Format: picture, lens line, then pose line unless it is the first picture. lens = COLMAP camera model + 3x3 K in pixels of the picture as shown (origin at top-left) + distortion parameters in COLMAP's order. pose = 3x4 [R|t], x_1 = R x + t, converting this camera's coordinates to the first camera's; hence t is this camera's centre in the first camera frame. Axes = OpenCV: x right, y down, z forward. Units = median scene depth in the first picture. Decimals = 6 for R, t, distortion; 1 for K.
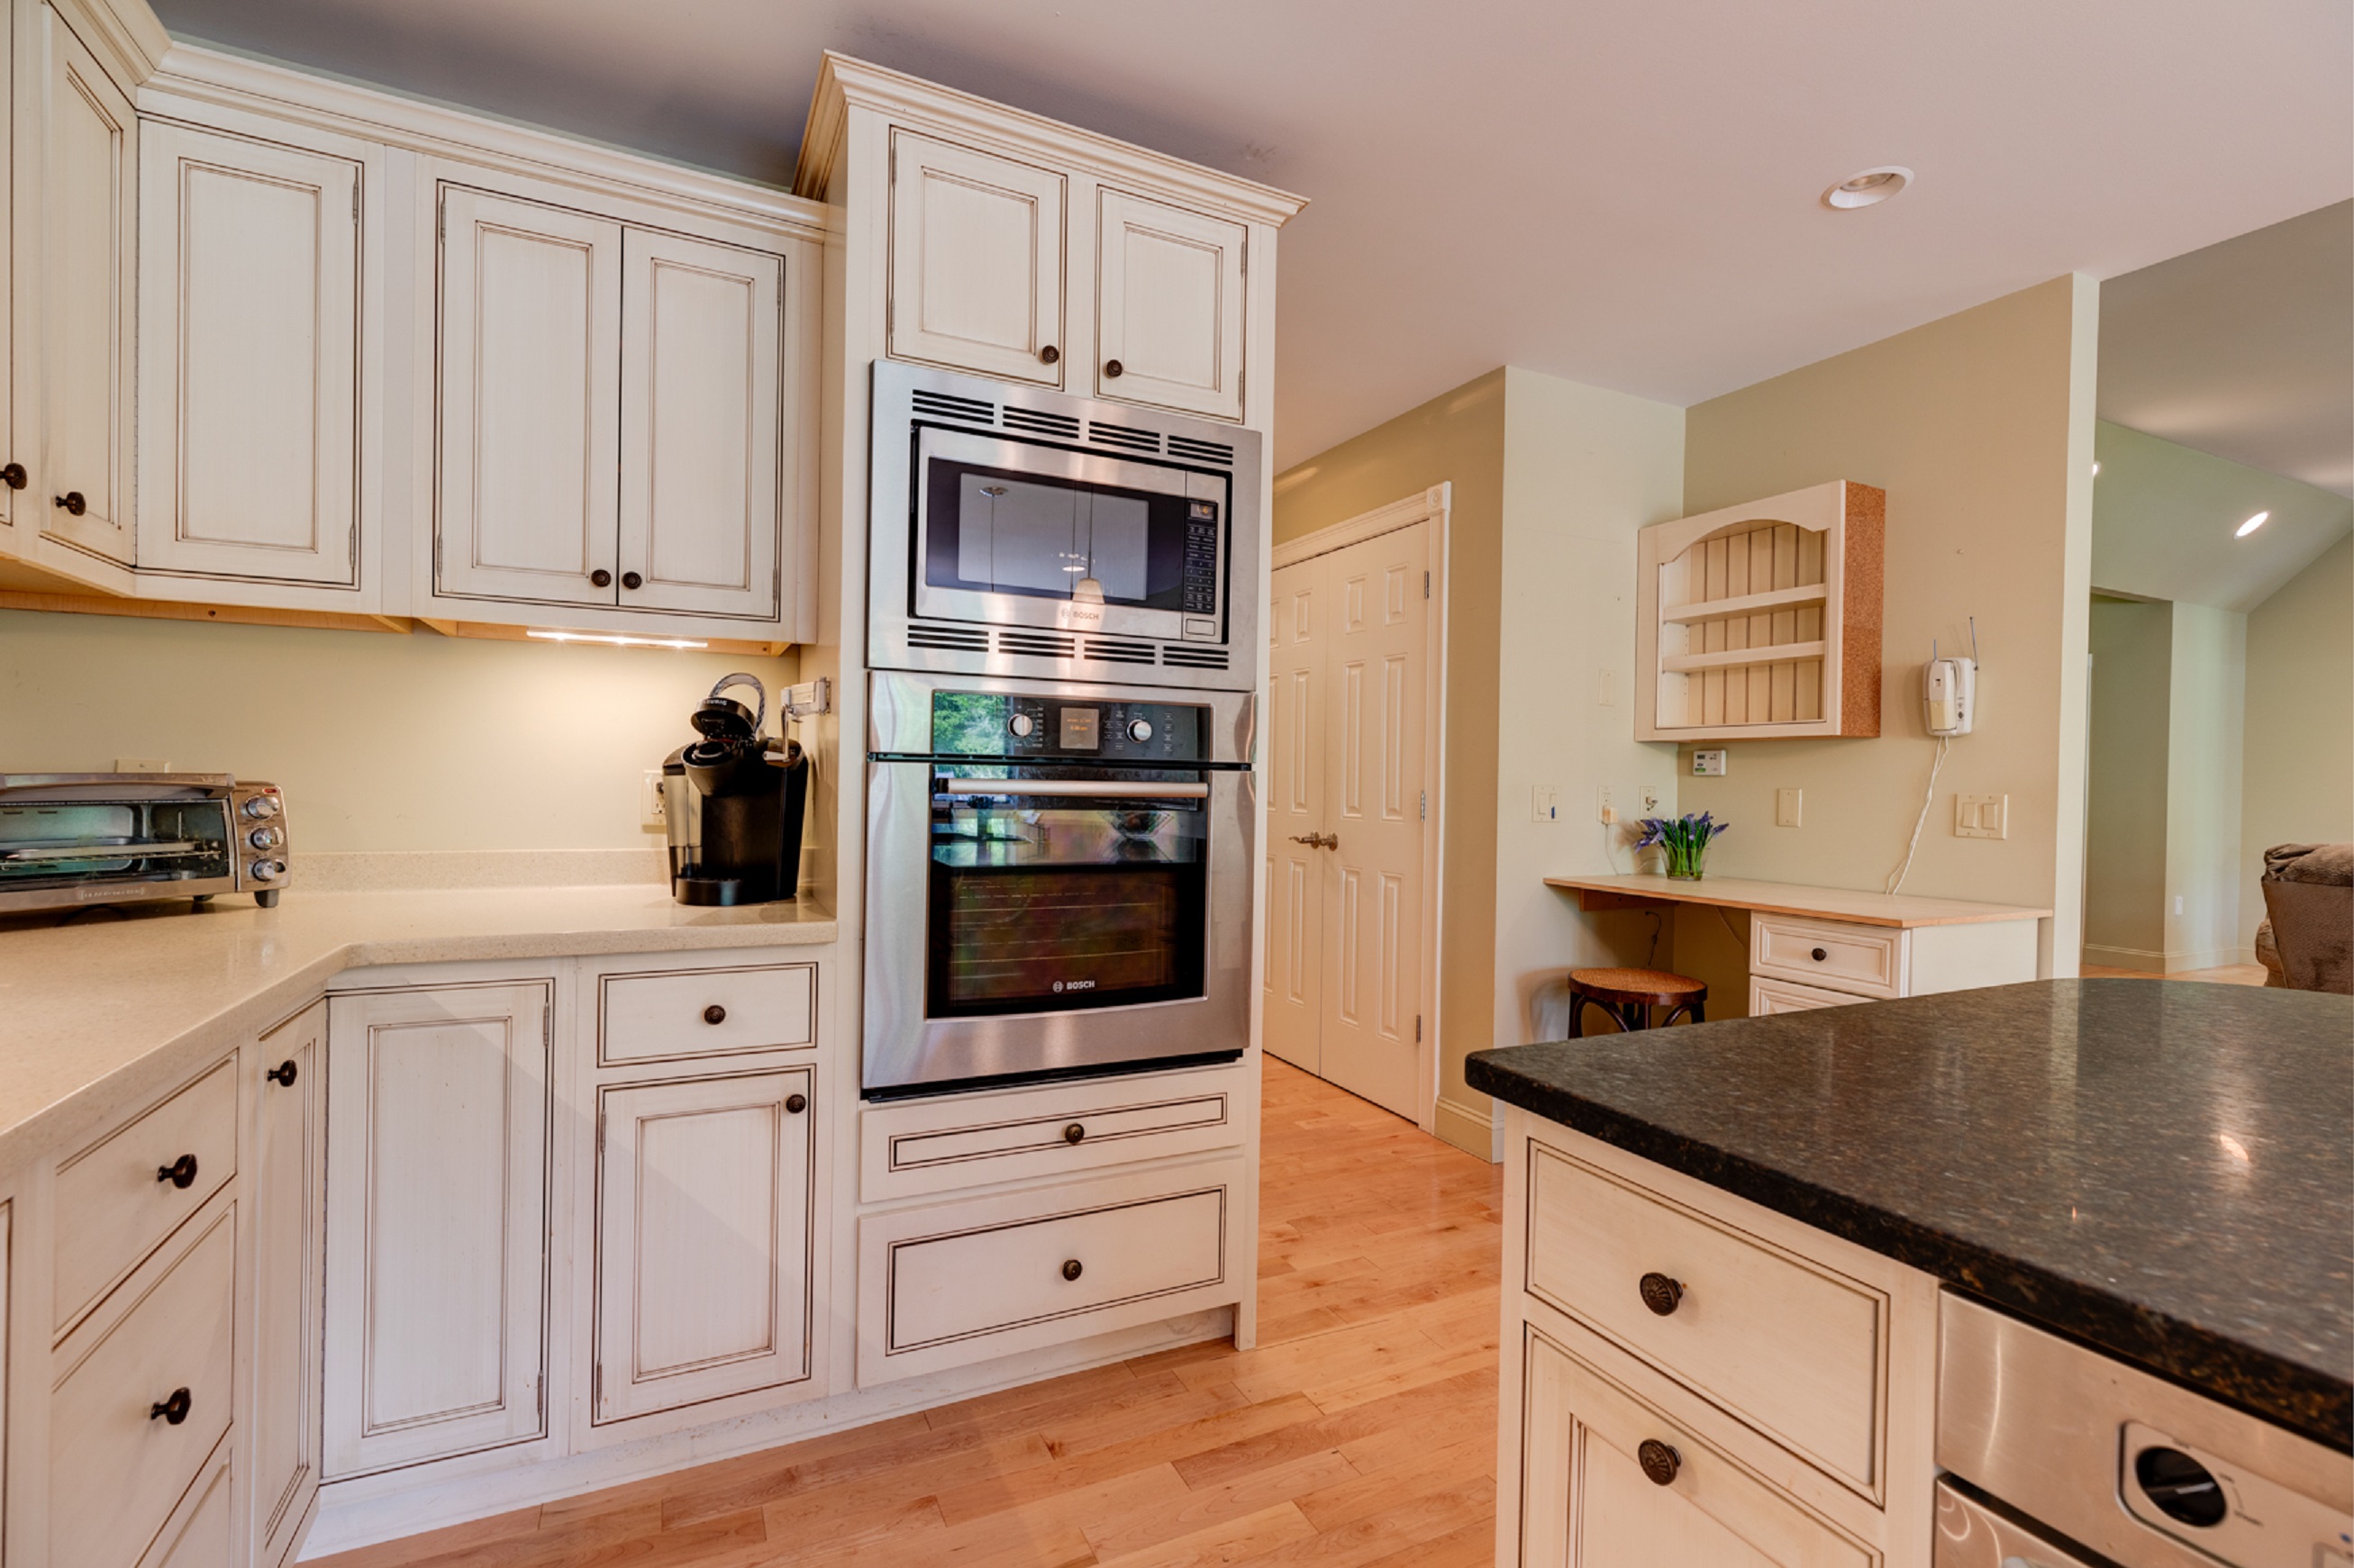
lens RADIAL K [[1055.9, 0, 1185.6], [0, 1055.9, 788.0], [0, 0, 1]] dist [0.009317, -0.001330]
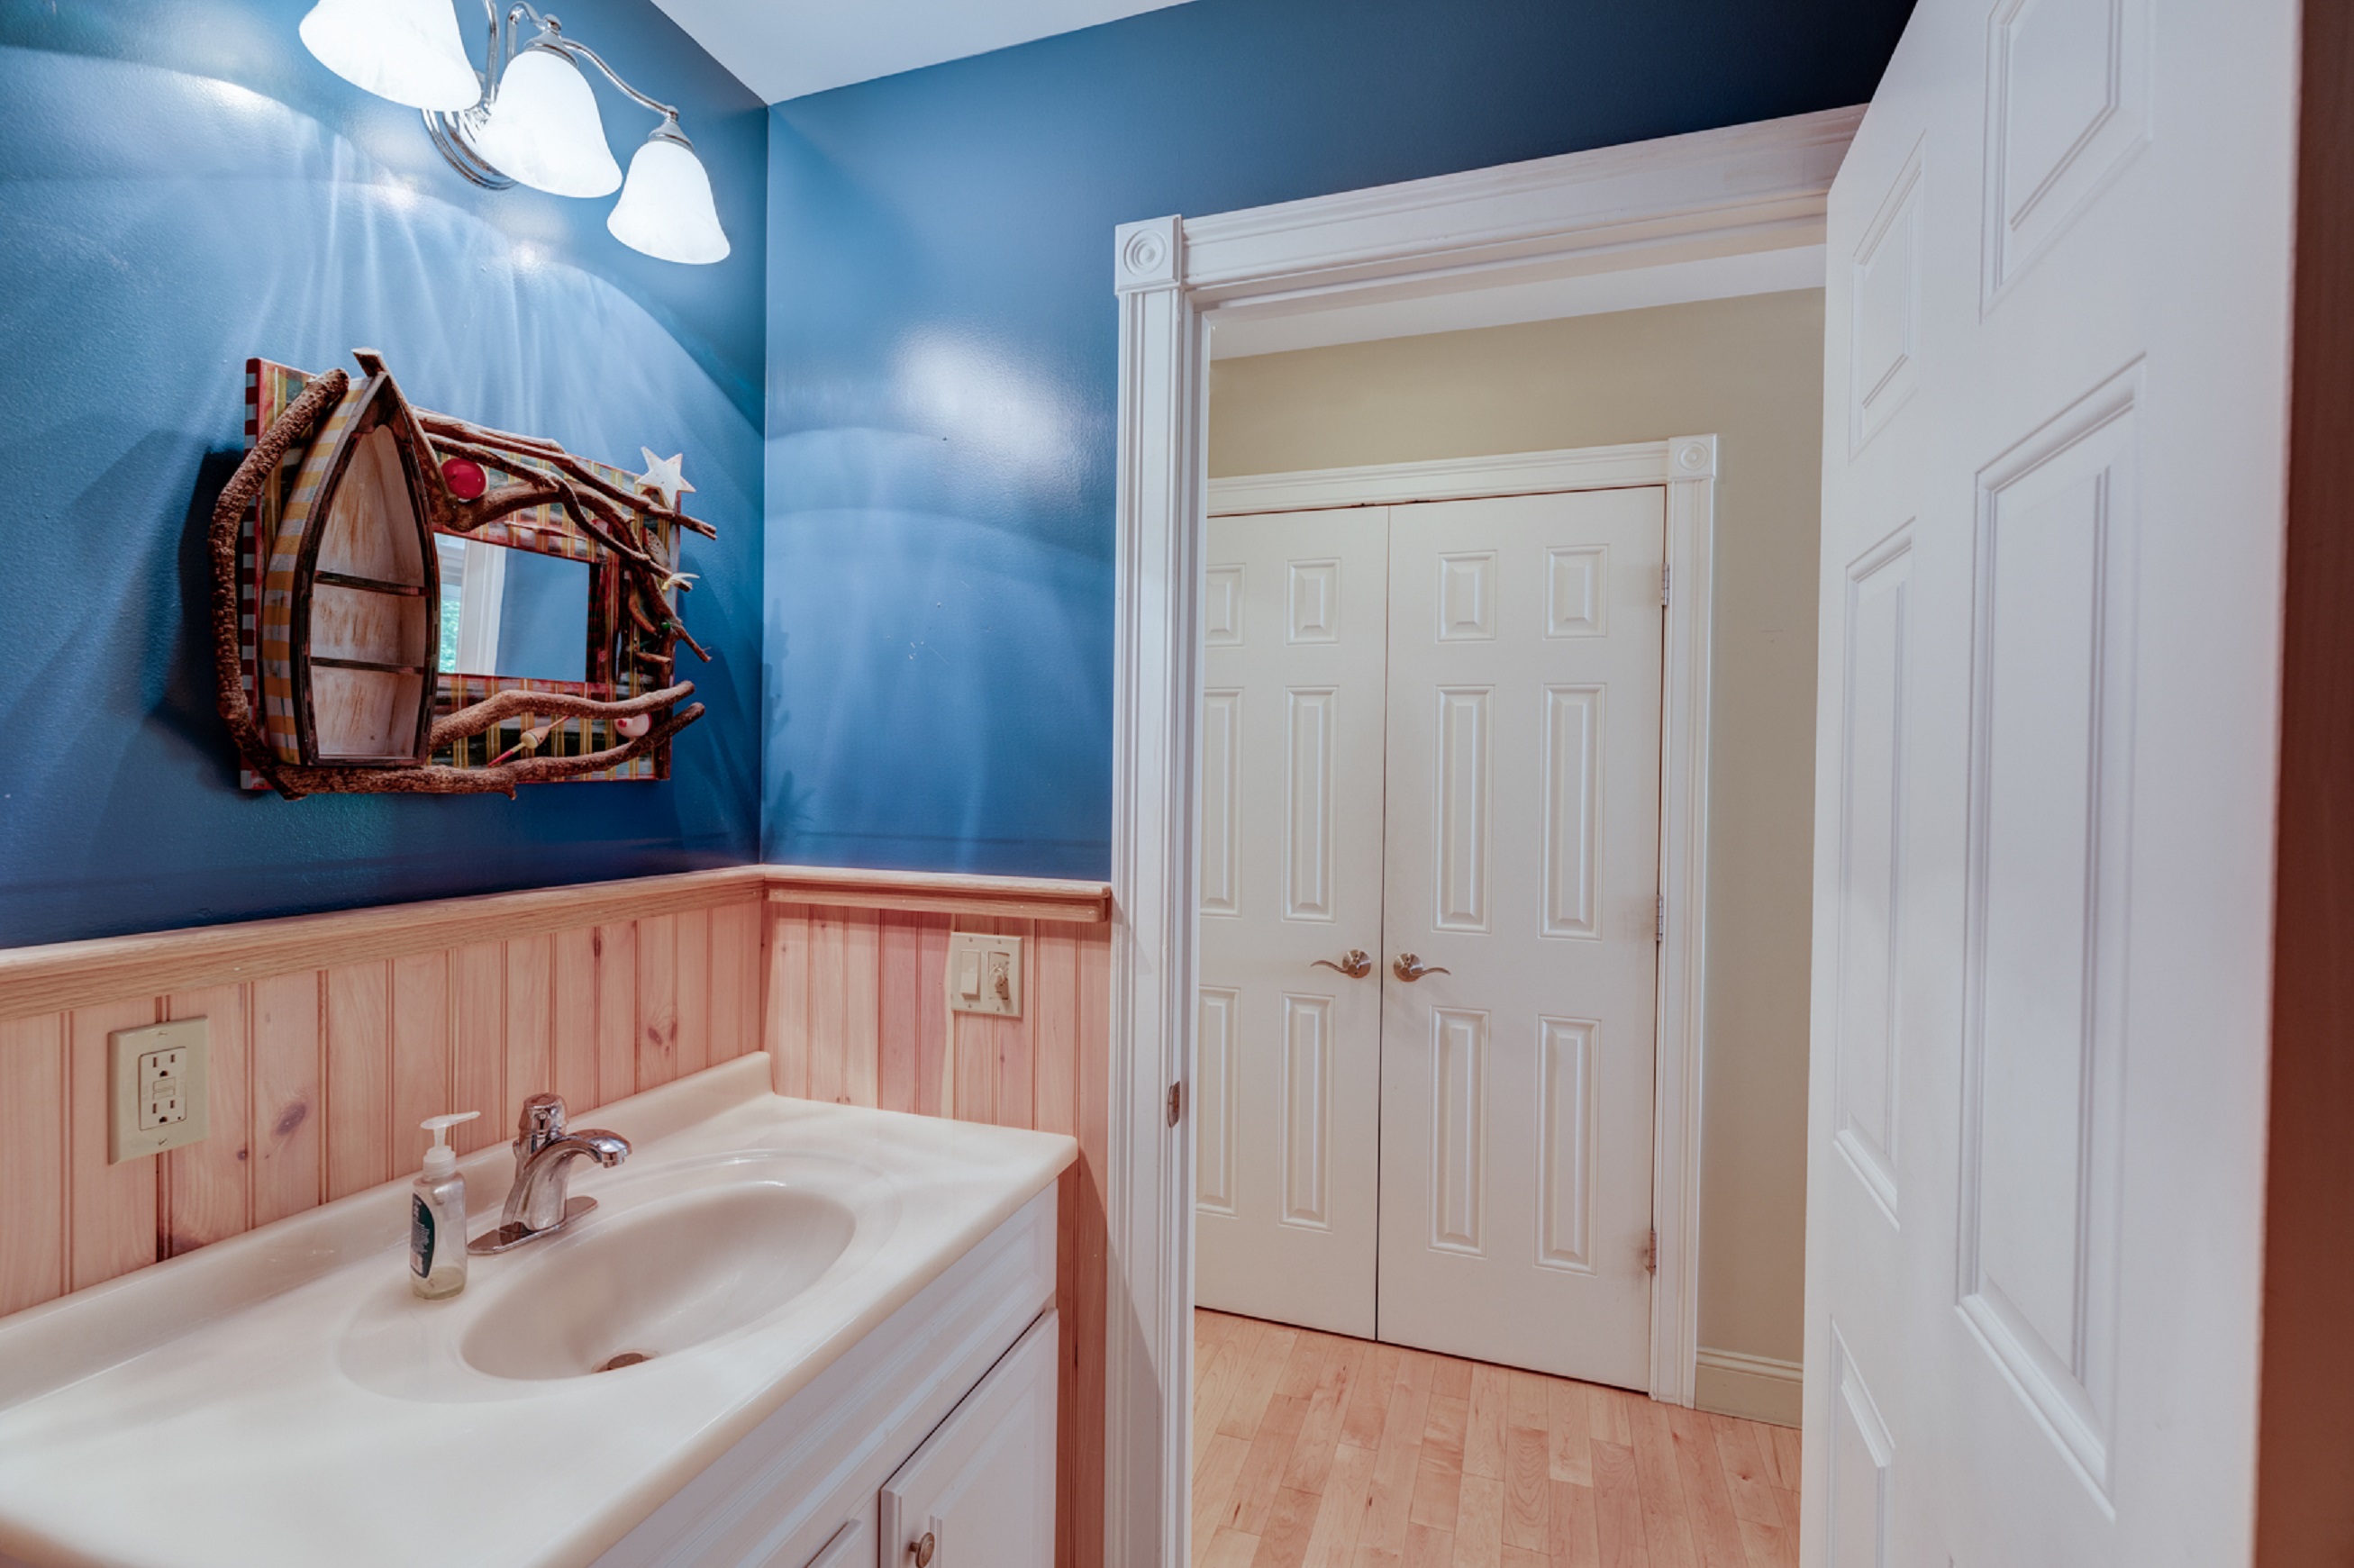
lens RADIAL K [[1055.9, 0, 1182.1], [0, 1055.9, 788.5], [0, 0, 1]] dist [0.009317, -0.001330]
pose [[0.707697, -0.019325, 0.706251, -0.422921], [0.003461, 0.999709, 0.023887, -0.075775], [-0.706507, -0.014461, 0.707558, 0.688208]]
